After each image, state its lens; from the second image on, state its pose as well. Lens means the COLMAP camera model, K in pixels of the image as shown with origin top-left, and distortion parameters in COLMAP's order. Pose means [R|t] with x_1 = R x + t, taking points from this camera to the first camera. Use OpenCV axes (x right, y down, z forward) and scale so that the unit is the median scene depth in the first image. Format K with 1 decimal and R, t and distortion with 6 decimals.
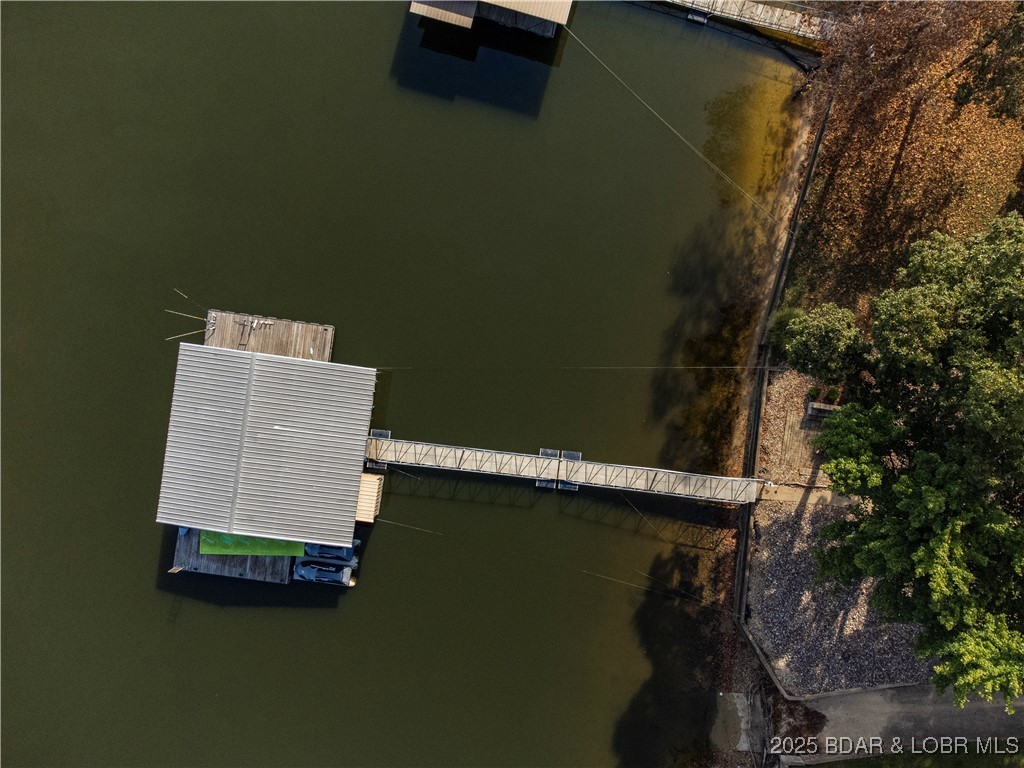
lens RADIAL K [[750.1, 0, 512.0], [0, 750.1, 384.0], [0, 0, 1]] dist [0.039169, -0.041727]
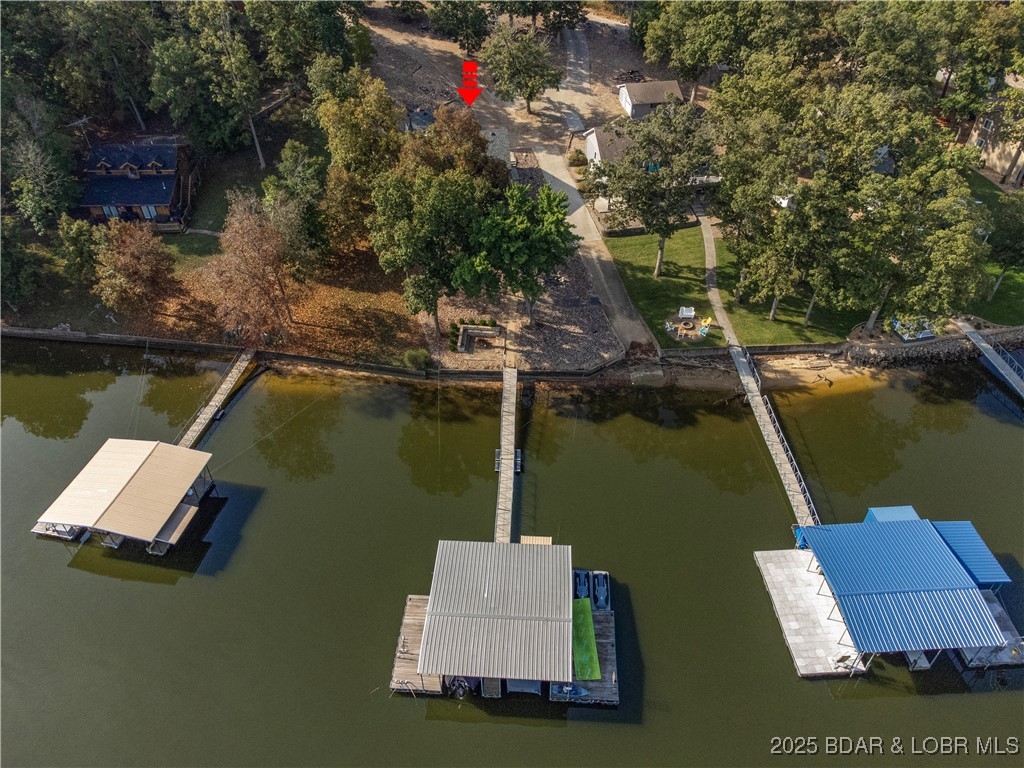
lens RADIAL K [[750.1, 0, 512.0], [0, 750.1, 384.0], [0, 0, 1]] dist [0.039169, -0.041727]
pose [[-0.078132, -0.655397, 0.751232, -0.993625], [0.996914, -0.045582, 0.063917, 0.035099], [-0.007648, 0.753908, 0.656936, -0.106383]]
